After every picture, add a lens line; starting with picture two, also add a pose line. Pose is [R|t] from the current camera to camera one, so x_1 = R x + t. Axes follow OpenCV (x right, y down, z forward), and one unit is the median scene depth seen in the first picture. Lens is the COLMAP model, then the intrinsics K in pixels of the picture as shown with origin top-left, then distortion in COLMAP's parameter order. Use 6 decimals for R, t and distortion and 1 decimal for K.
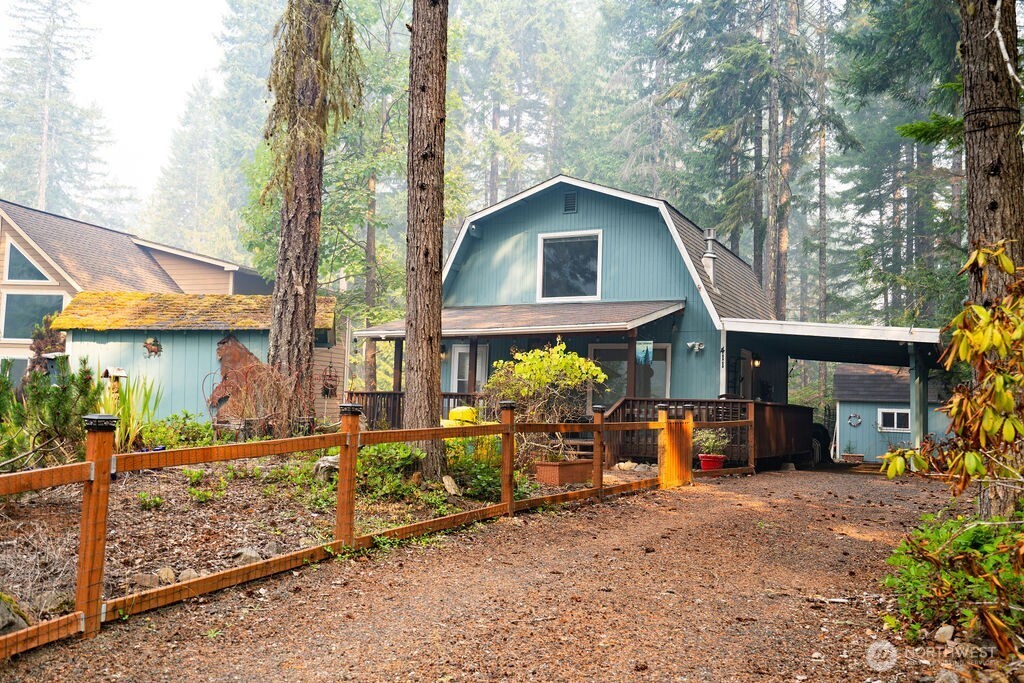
lens RADIAL K [[883.9, 0, 510.5], [0, 883.9, 340.6], [0, 0, 1]] dist [0.003558, -0.004371]
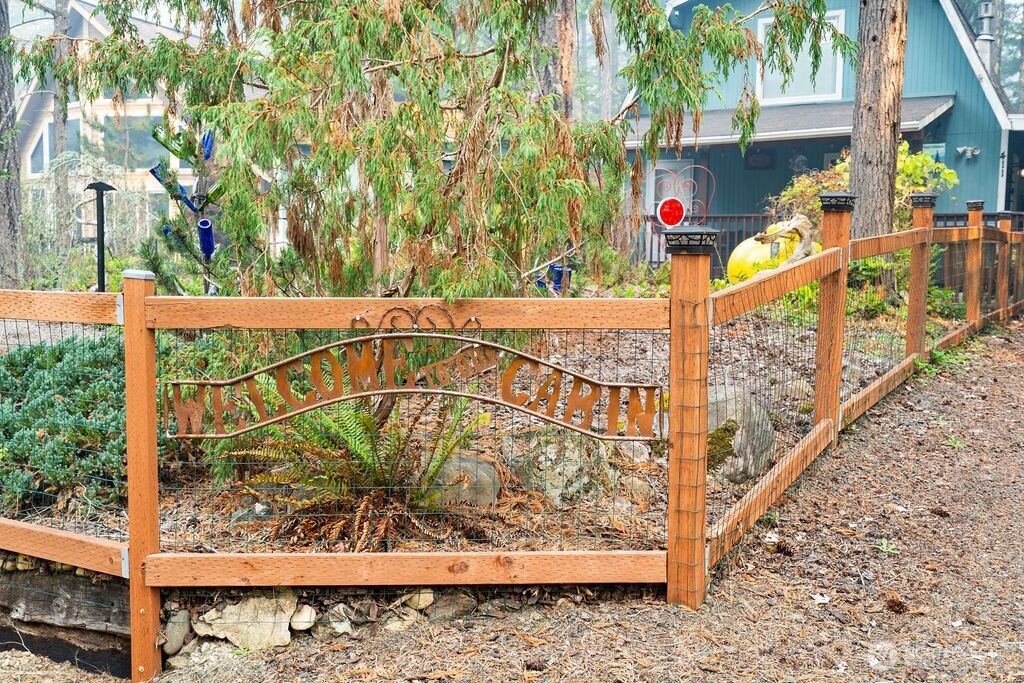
lens RADIAL K [[1045.1, 0, 511.7], [0, 1045.1, 341.5], [0, 0, 1]] dist [-0.018495, 0.000000]
pose [[0.998303, -0.021863, -0.053978, -0.166877], [0.030263, 0.986640, 0.160080, 0.012938], [0.049757, -0.161442, 0.985627, -0.002344]]
